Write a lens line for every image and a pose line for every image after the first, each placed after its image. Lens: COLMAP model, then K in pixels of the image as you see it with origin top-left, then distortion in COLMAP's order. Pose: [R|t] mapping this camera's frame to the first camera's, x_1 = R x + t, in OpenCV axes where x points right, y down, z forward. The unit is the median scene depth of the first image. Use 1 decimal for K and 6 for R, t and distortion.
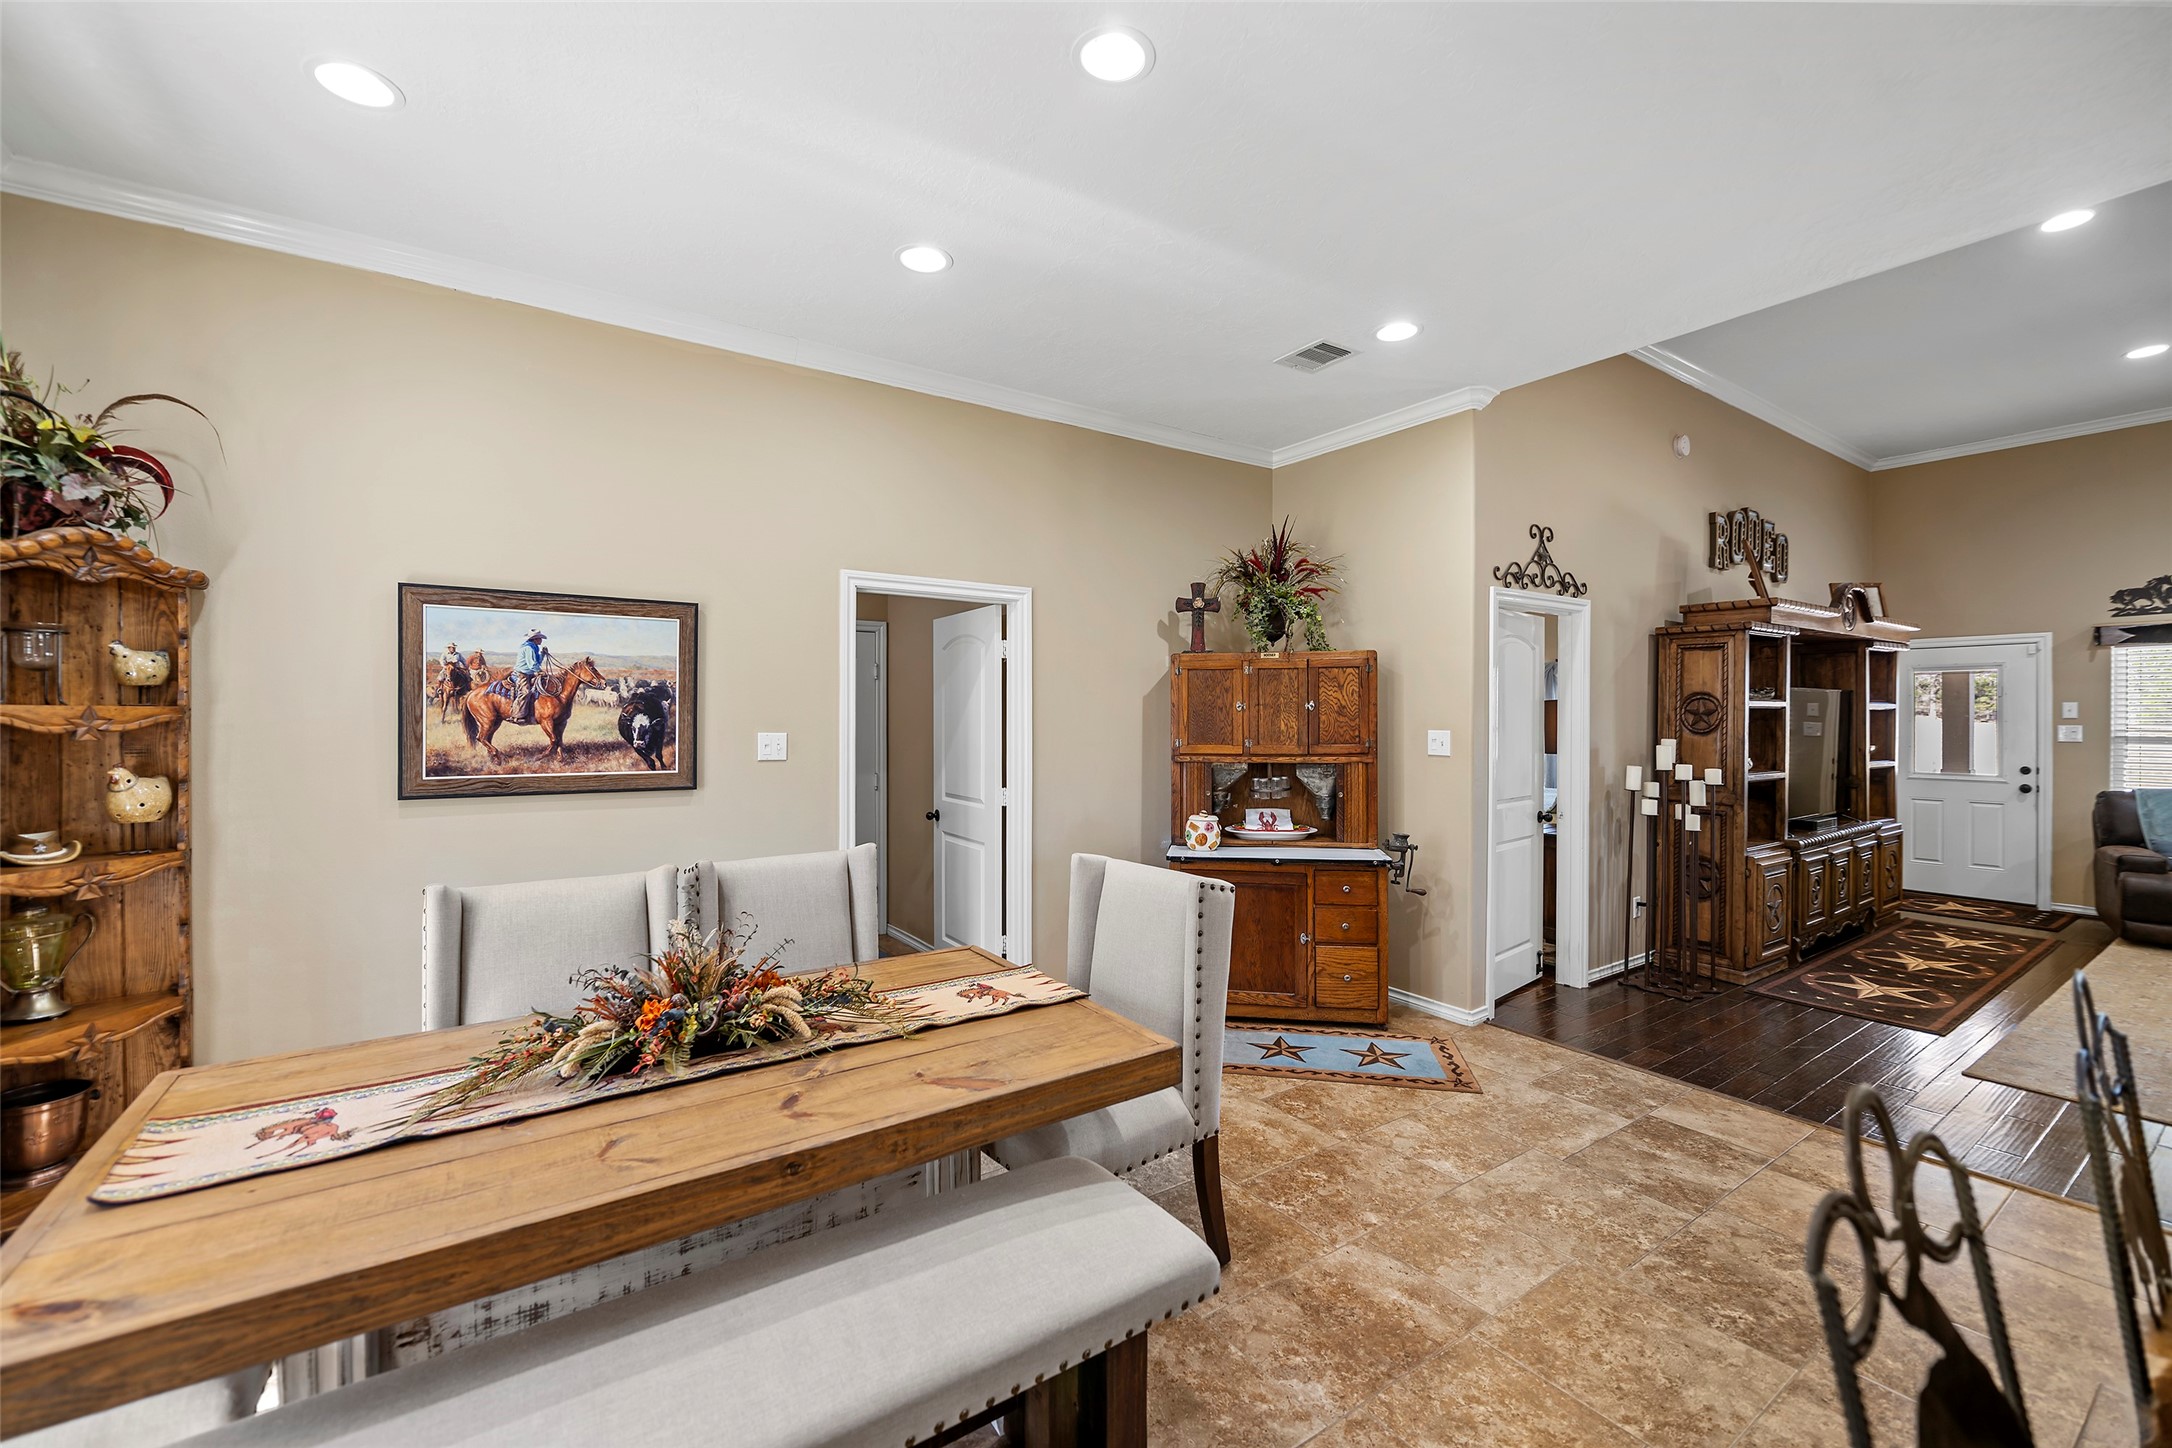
lens RADIAL K [[892.6, 0, 1086.0], [0, 892.6, 724.0], [0, 0, 1]] dist [-0.008347, -0.000036]
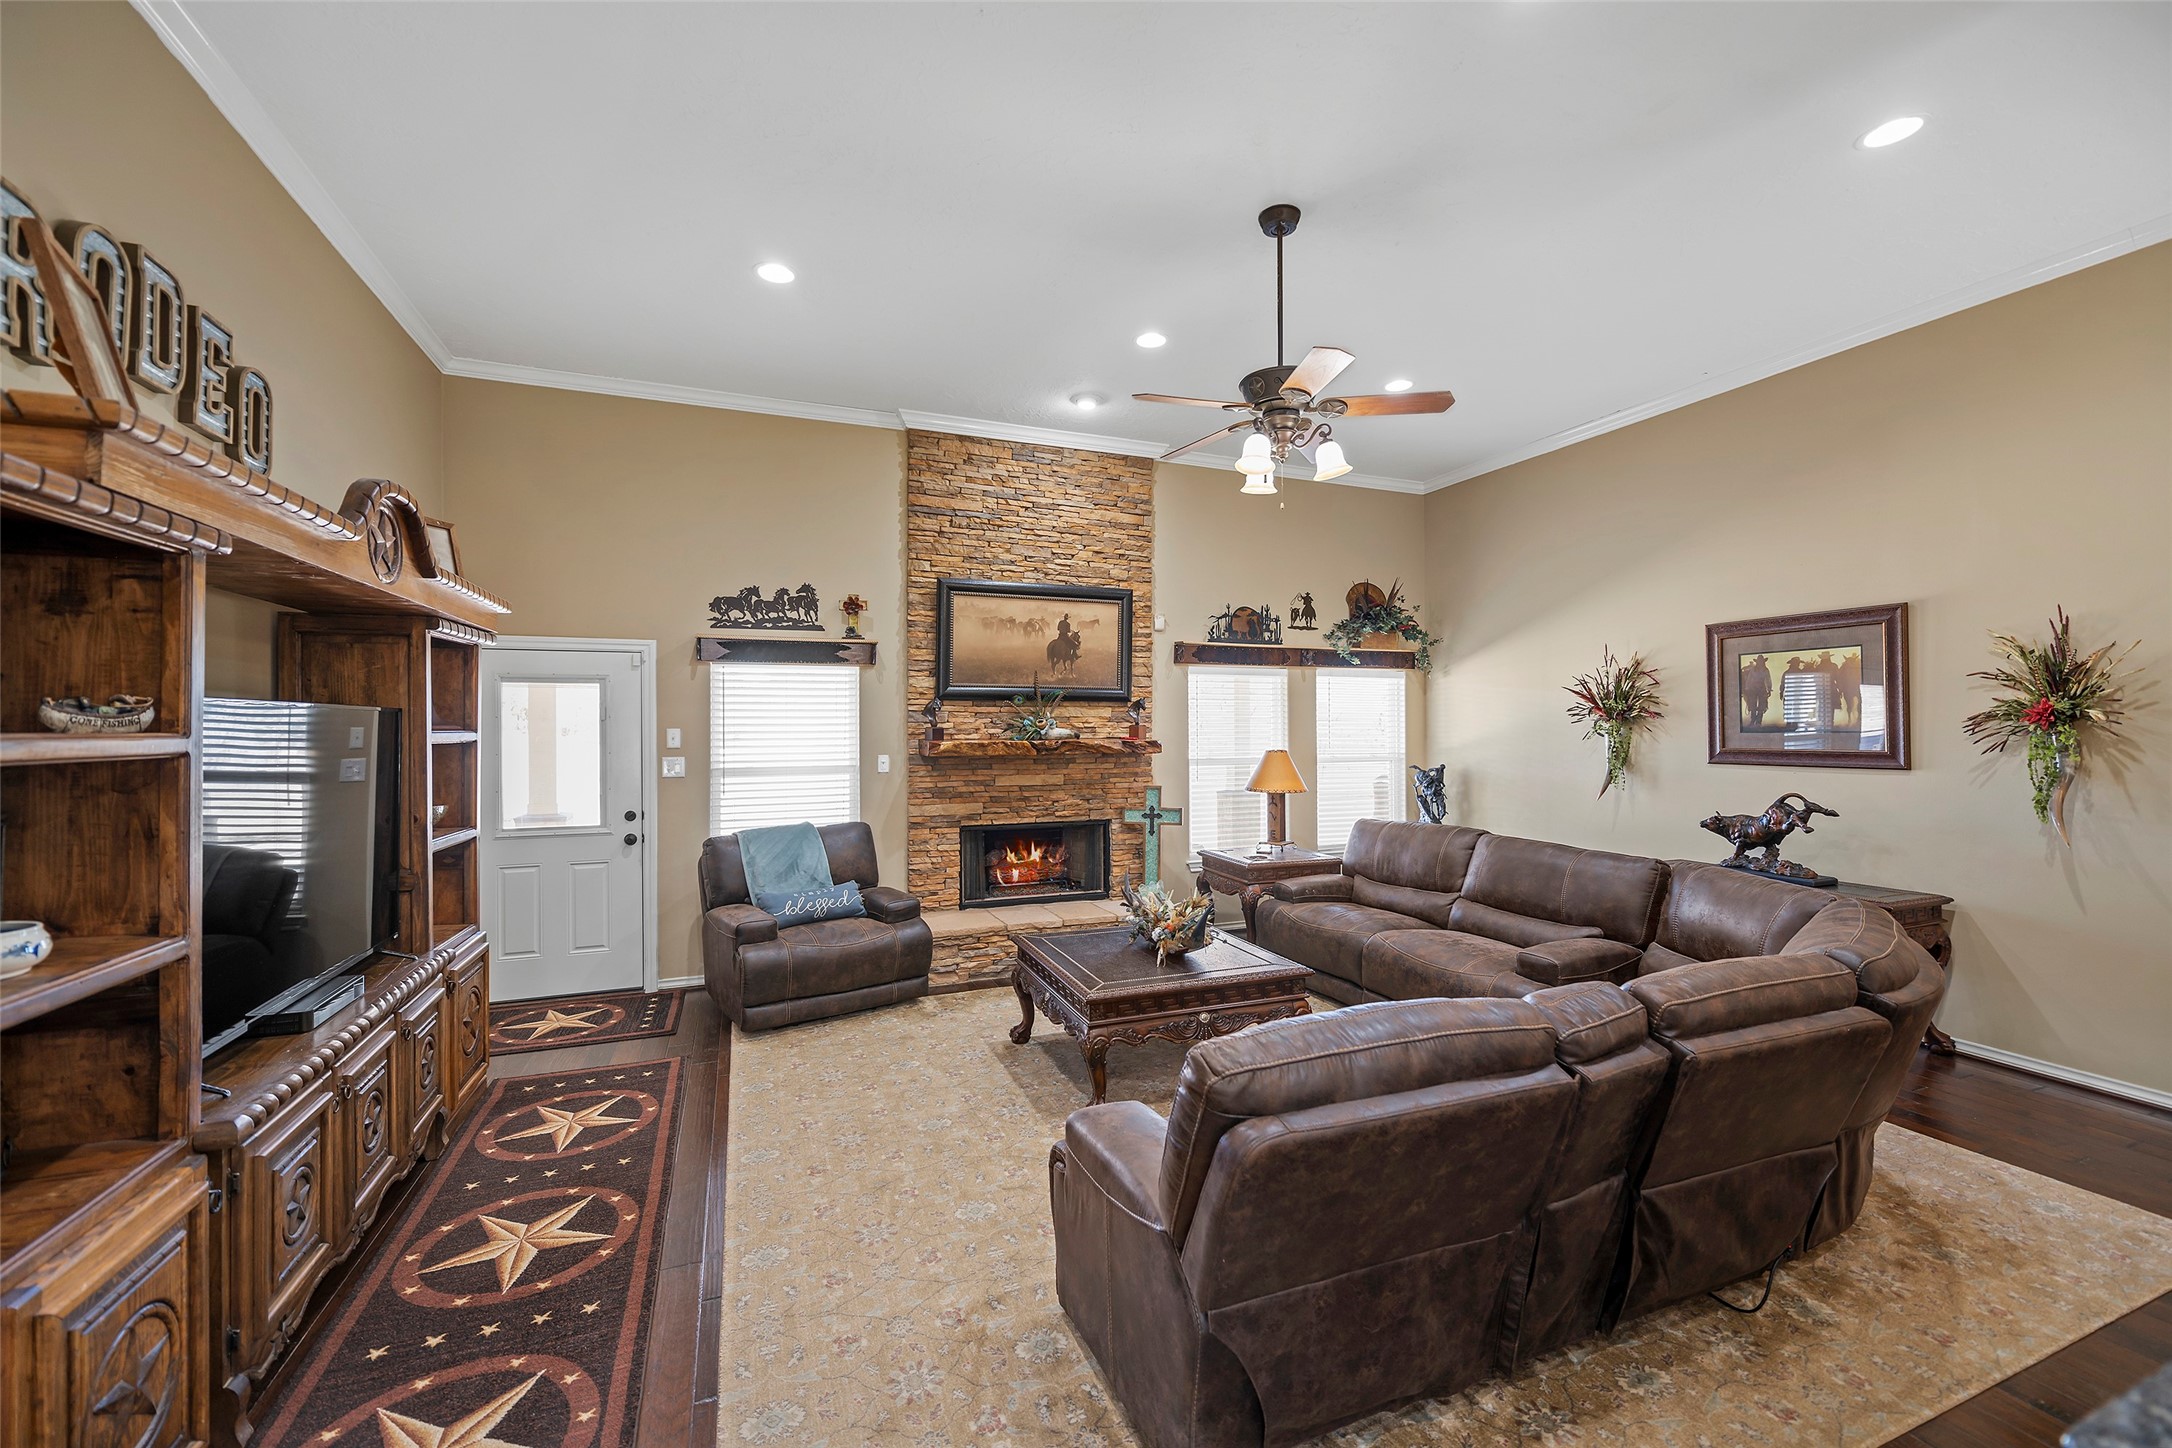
lens RADIAL K [[863.1, 0, 1086.0], [0, 863.1, 724.0], [0, 0, 1]] dist [-0.008799, -0.000127]
pose [[0.215255, 0.003903, 0.976550, 0.452638], [0.009675, 0.999934, -0.006129, -0.021262], [-0.976510, 0.010767, 0.215203, 0.491356]]
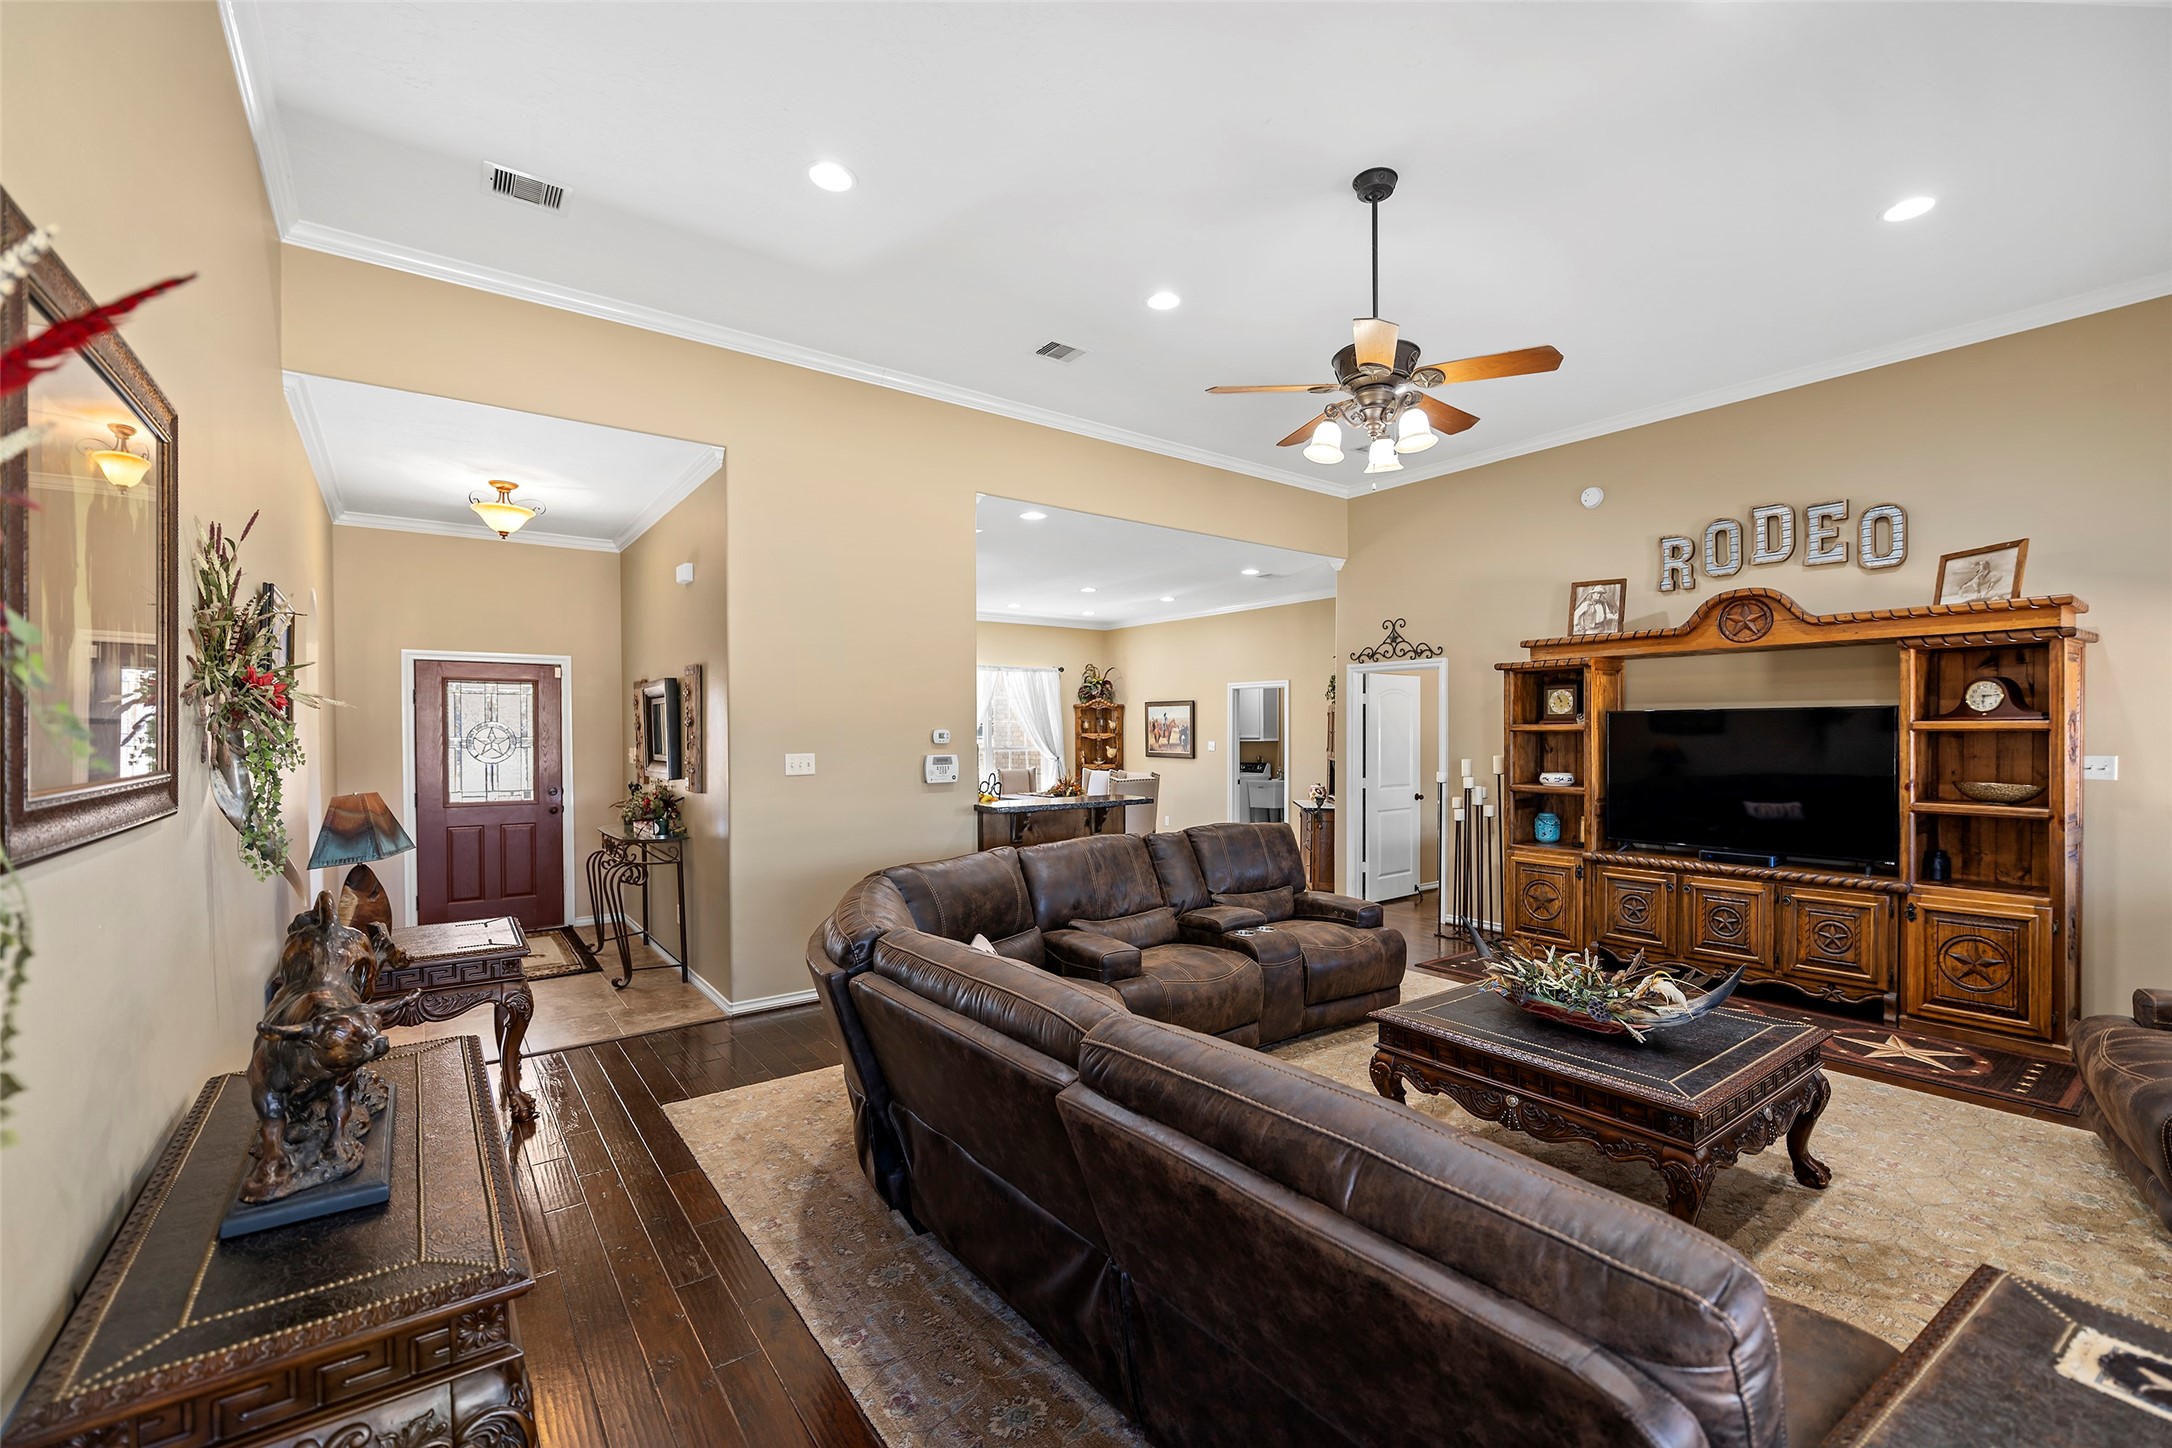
lens RADIAL K [[907.4, 0, 1086.0], [0, 907.4, 724.0], [0, 0, 1]] dist [-0.001703, -0.000246]
pose [[0.038862, -0.008528, -0.999208, 1.596849], [-0.004212, 0.999953, -0.008699, -0.012362], [0.999236, 0.004547, 0.038824, 0.284133]]
